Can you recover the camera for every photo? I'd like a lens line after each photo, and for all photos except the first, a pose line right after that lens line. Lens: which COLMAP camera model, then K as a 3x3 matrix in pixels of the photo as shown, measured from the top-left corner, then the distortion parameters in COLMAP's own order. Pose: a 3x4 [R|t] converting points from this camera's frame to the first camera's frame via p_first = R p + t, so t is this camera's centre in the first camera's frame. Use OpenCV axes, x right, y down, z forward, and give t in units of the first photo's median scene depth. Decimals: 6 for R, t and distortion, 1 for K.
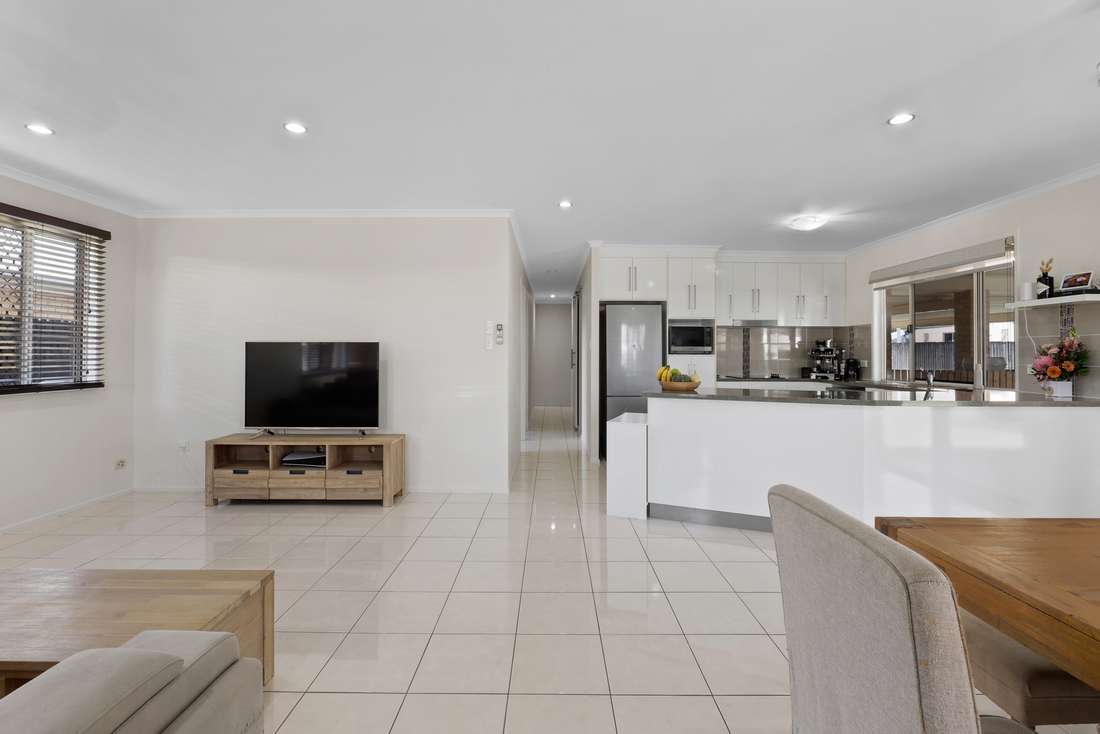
lens RADIAL K [[484.7, 0, 526.8], [0, 484.7, 356.9], [0, 0, 1]] dist [-0.000176, -0.000331]
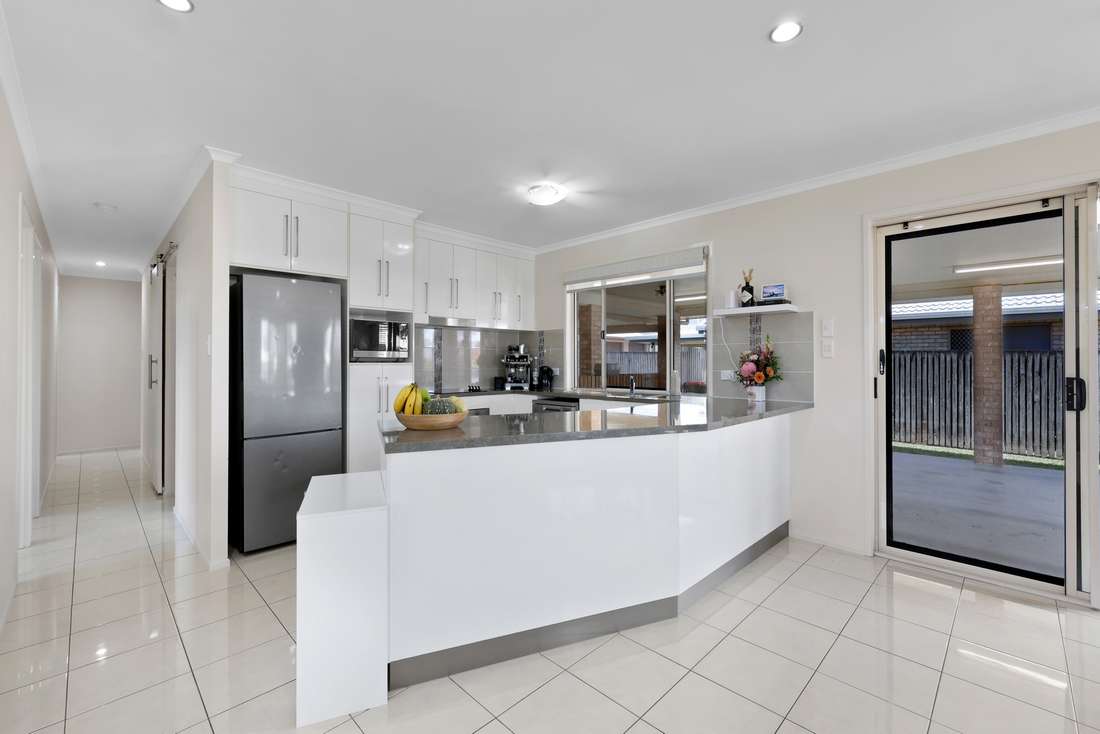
lens RADIAL K [[484.7, 0, 526.8], [0, 484.7, 356.9], [0, 0, 1]] dist [-0.000176, -0.000331]
pose [[0.702625, 0.002299, 0.711557, -0.001398], [0.008967, 0.999887, -0.012085, -0.003168], [-0.711504, 0.014872, 0.702525, 0.379066]]
